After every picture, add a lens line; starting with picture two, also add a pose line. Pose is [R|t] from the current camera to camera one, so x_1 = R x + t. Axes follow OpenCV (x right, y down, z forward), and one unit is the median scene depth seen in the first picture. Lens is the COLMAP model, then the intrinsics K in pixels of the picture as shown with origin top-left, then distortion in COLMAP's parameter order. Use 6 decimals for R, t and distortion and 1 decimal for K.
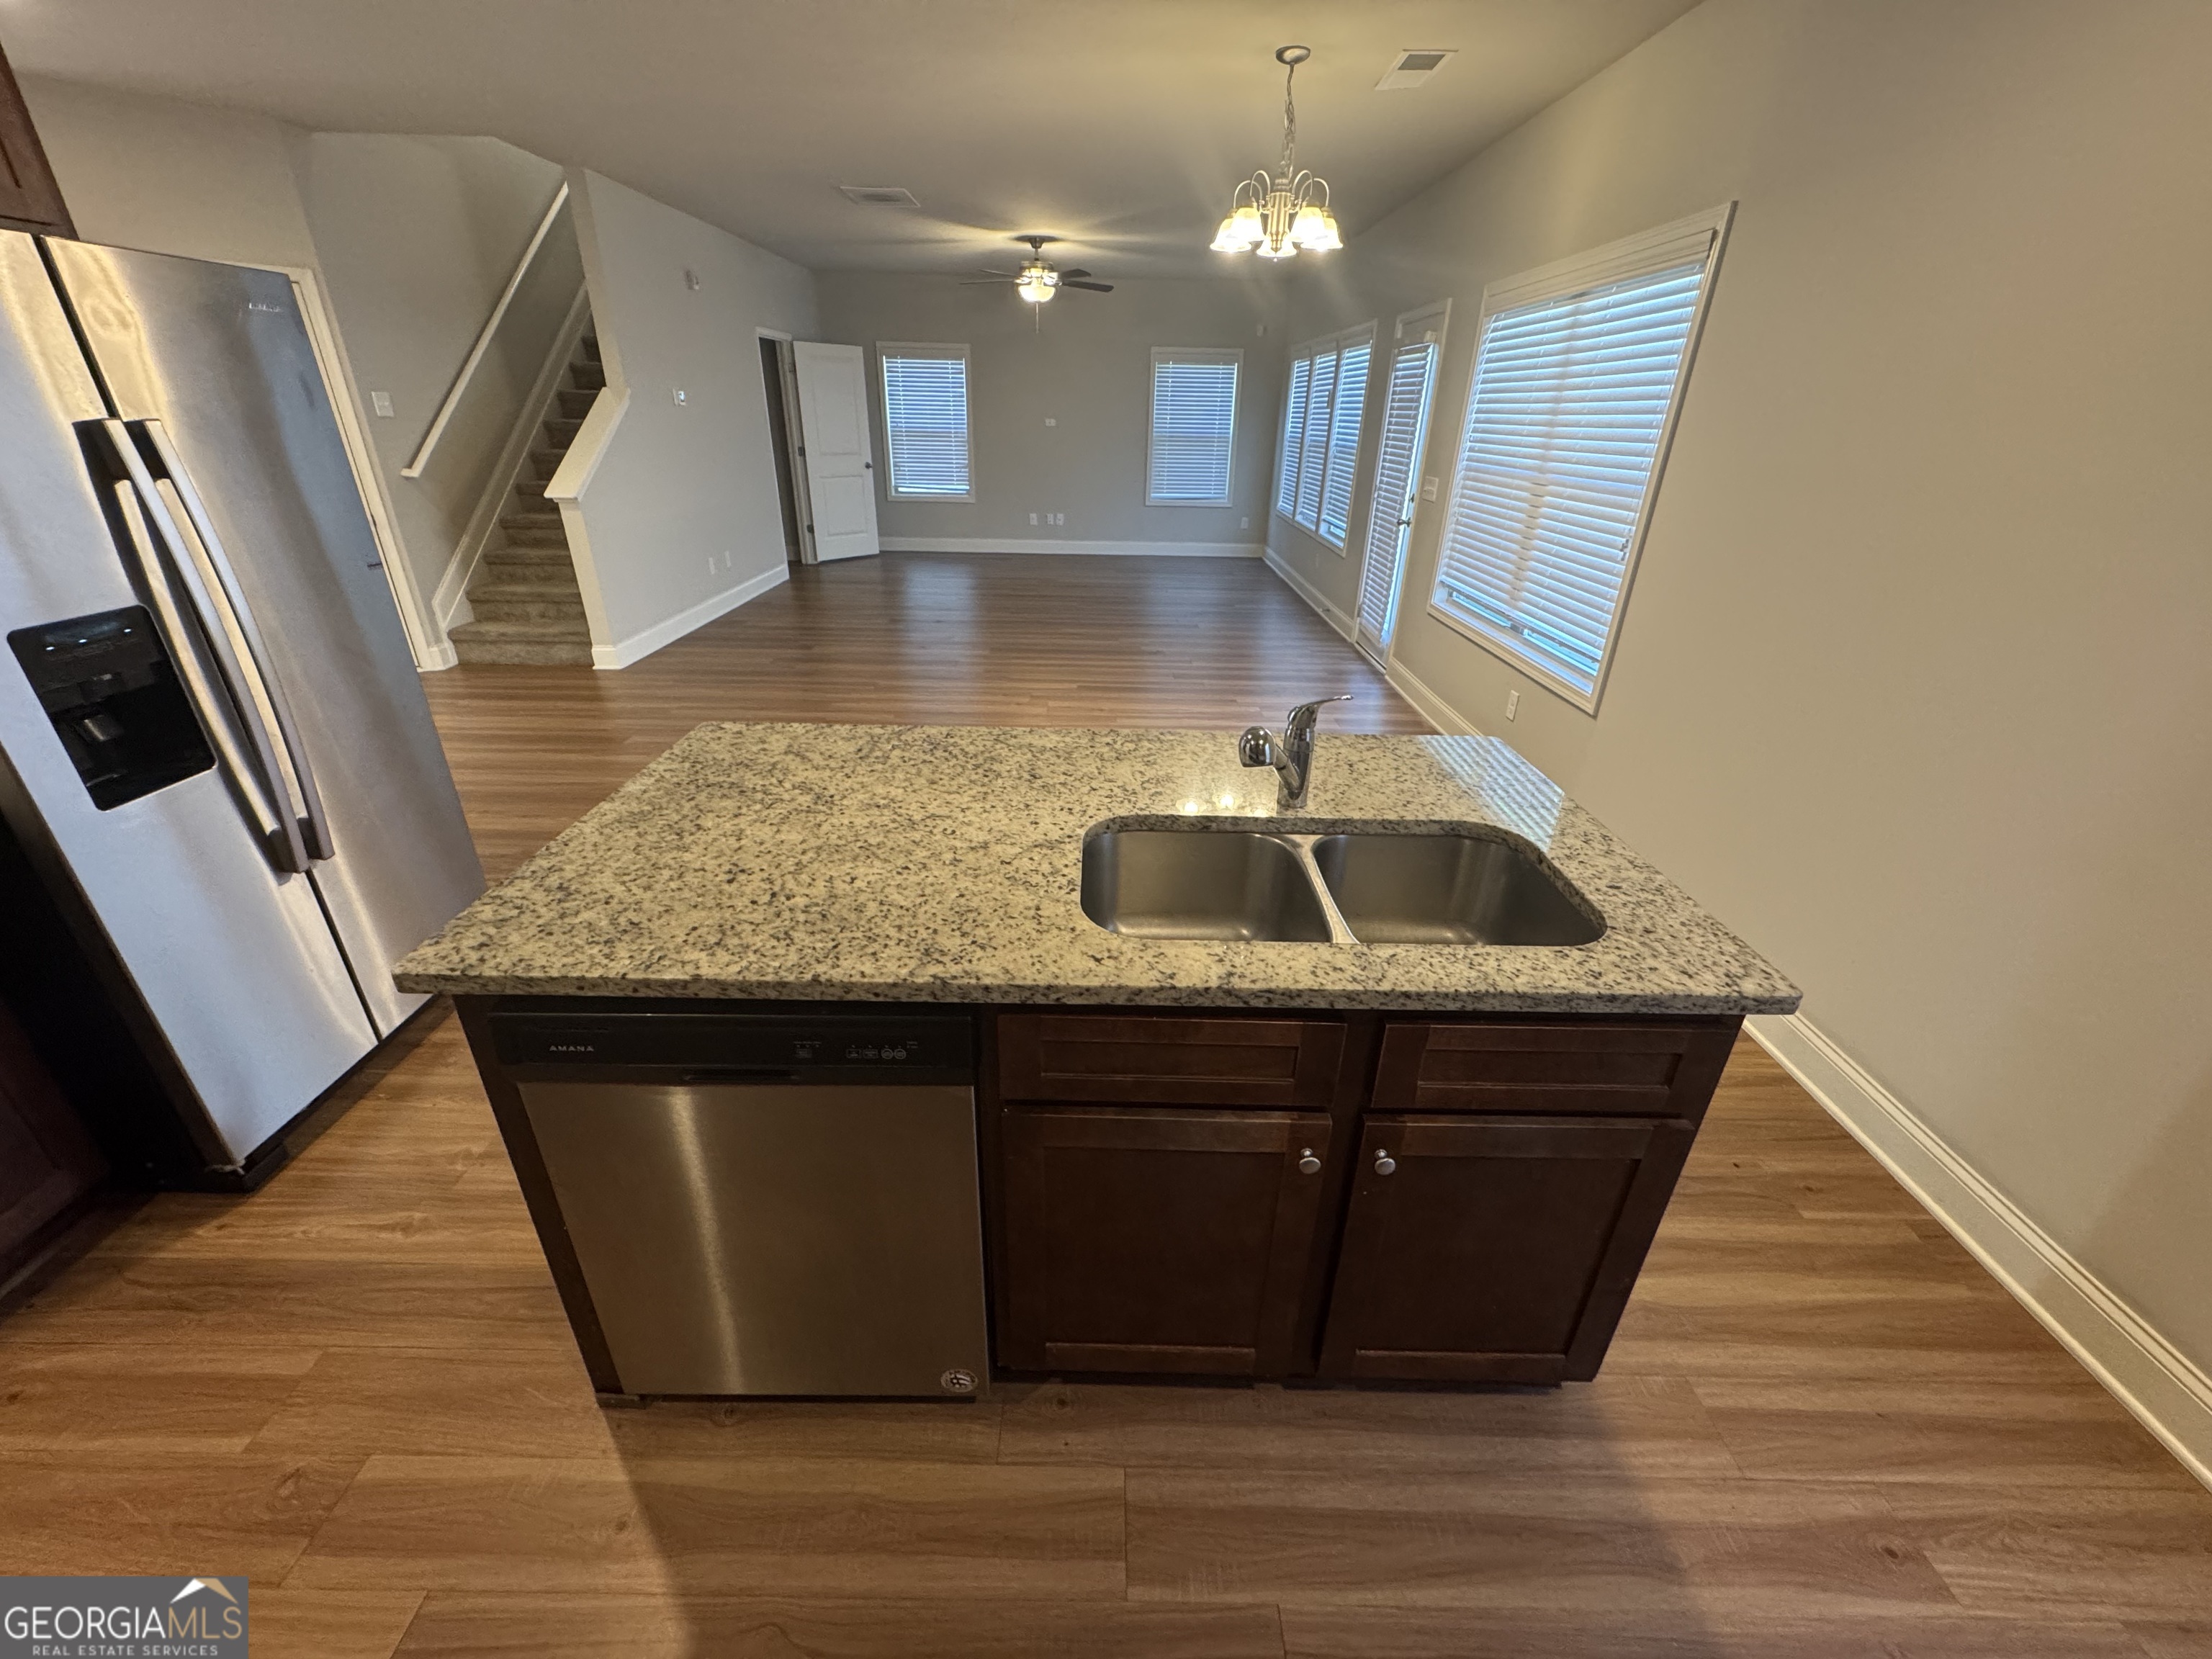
lens RADIAL K [[877.9, 0, 1103.3], [0, 877.9, 834.1], [0, 0, 1]] dist [0.000180, 0.000121]
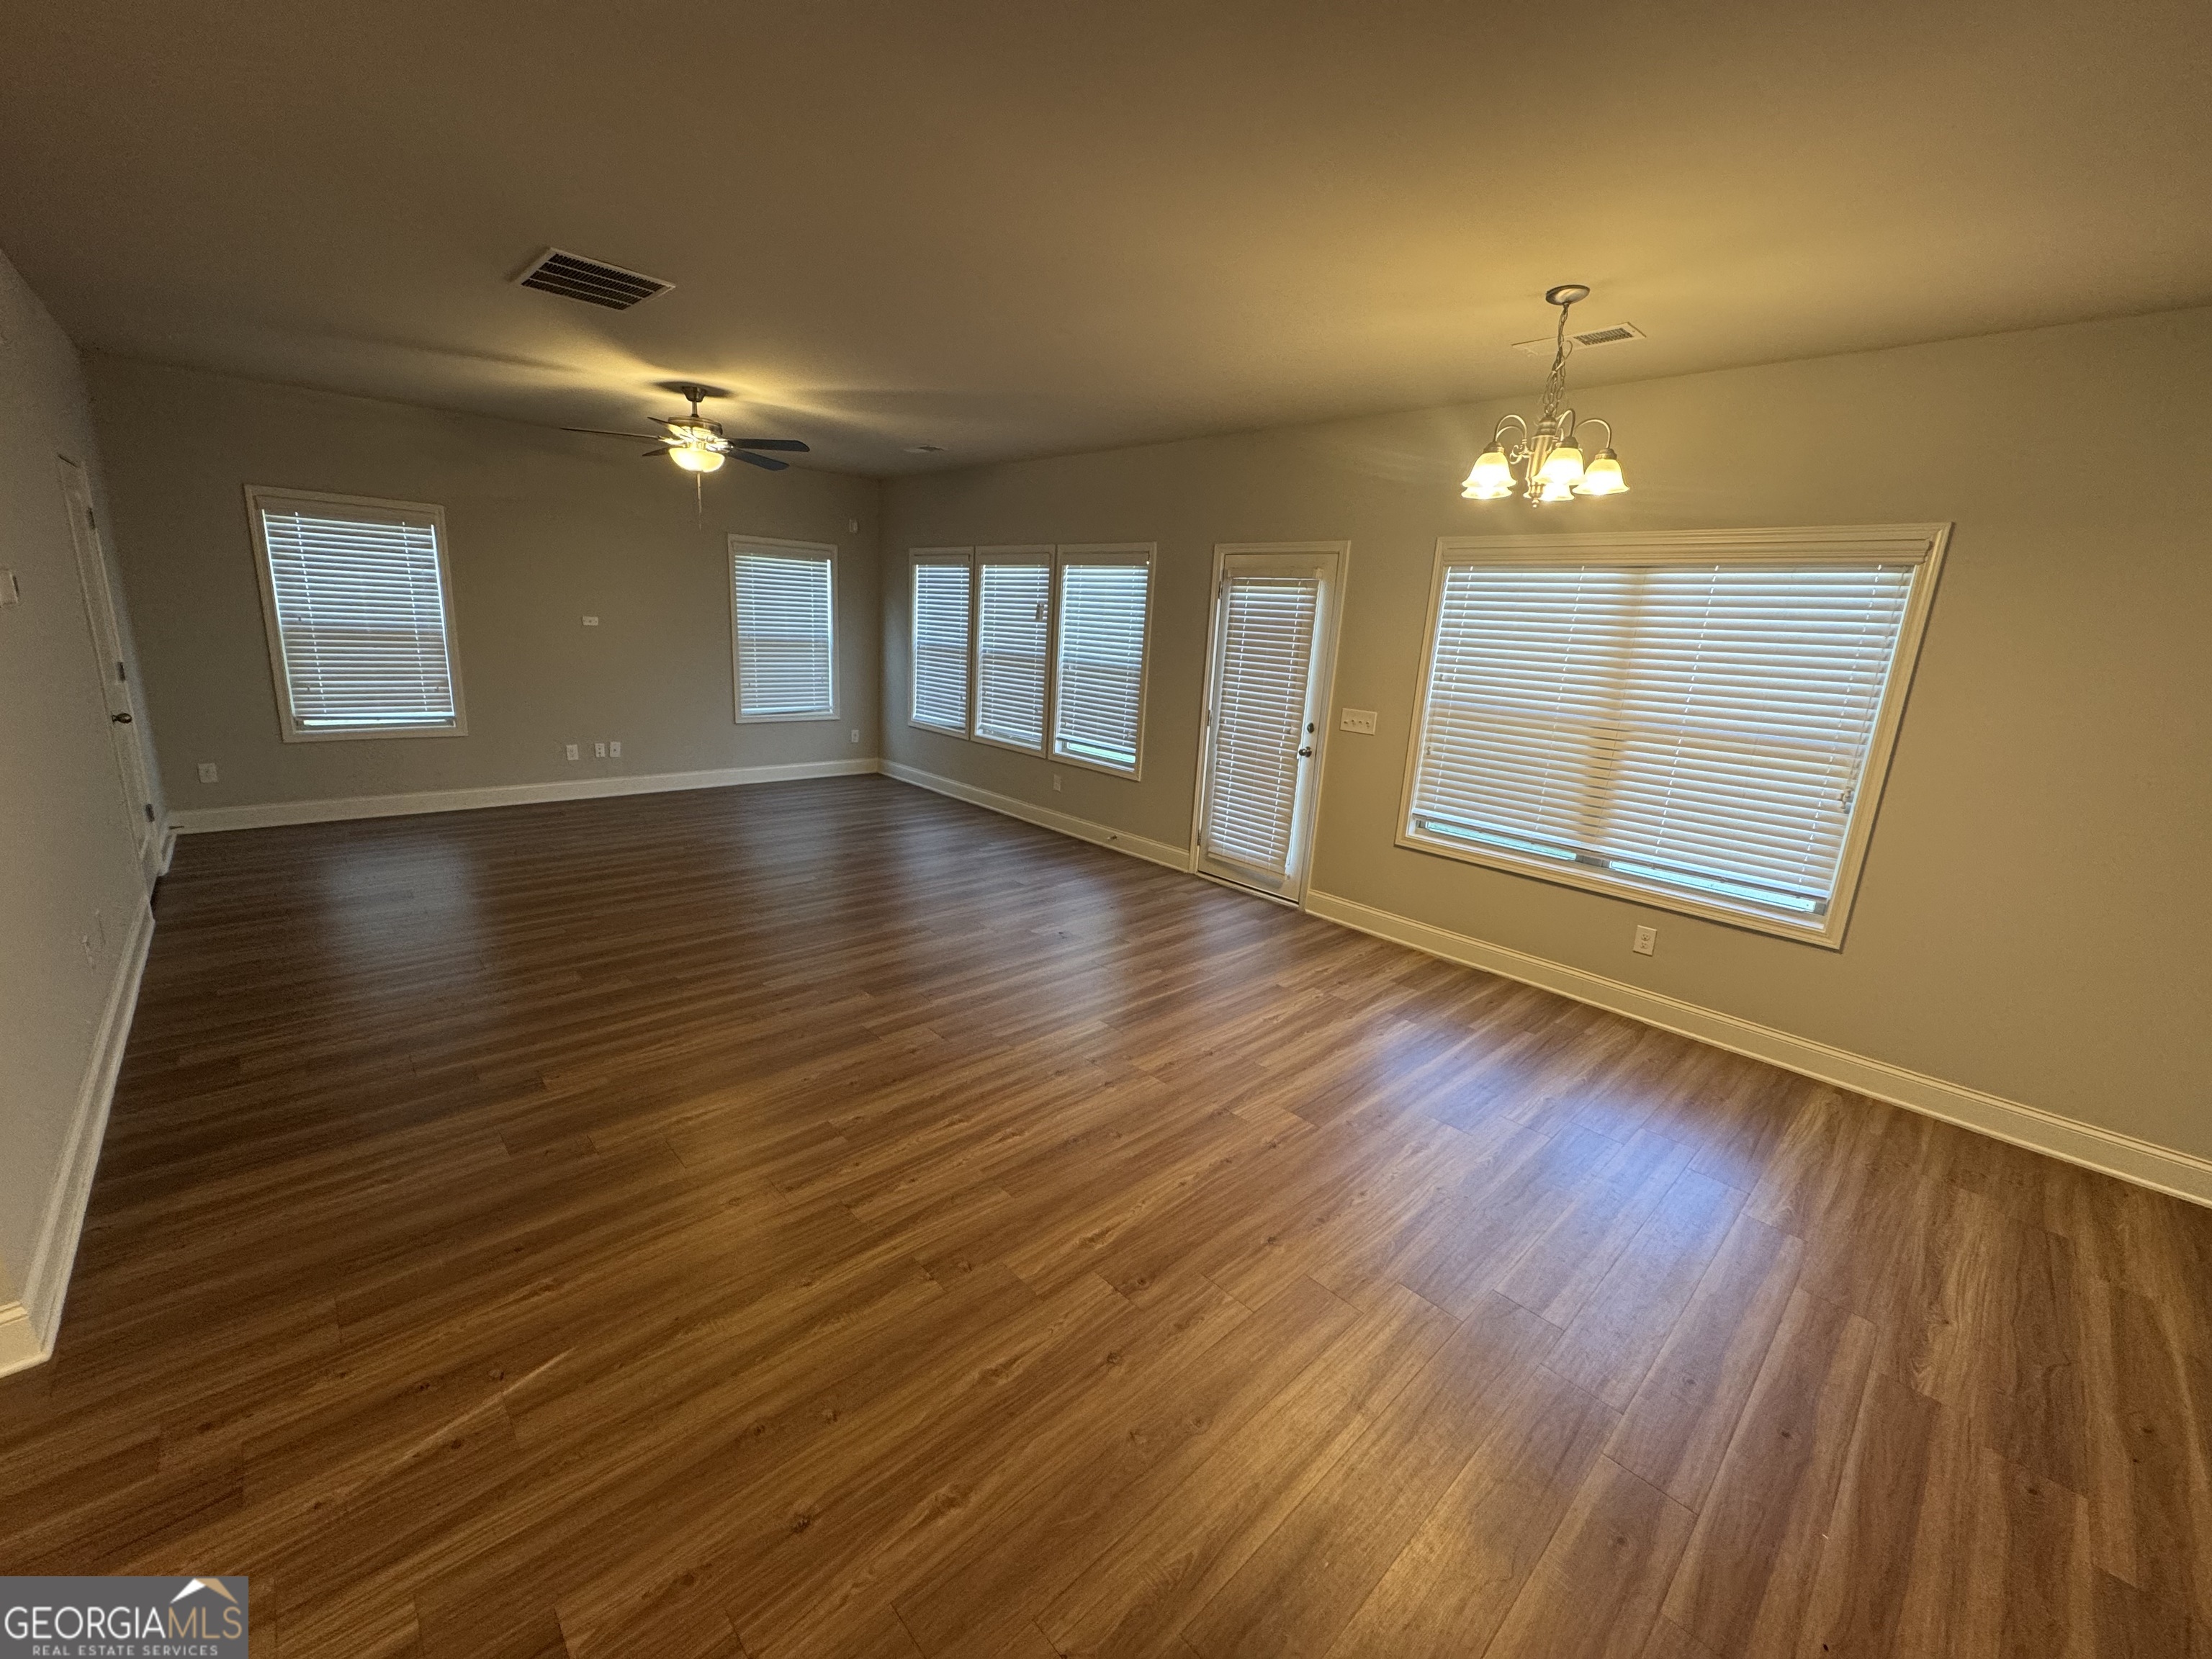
lens RADIAL K [[877.9, 0, 1103.7], [0, 877.9, 832.4], [0, 0, 1]] dist [0.000180, 0.000121]
pose [[0.724479, -0.143940, 0.674101, -0.334966], [0.262402, 0.961912, -0.076616, -0.184943], [-0.637397, 0.232392, 0.734655, 0.334674]]
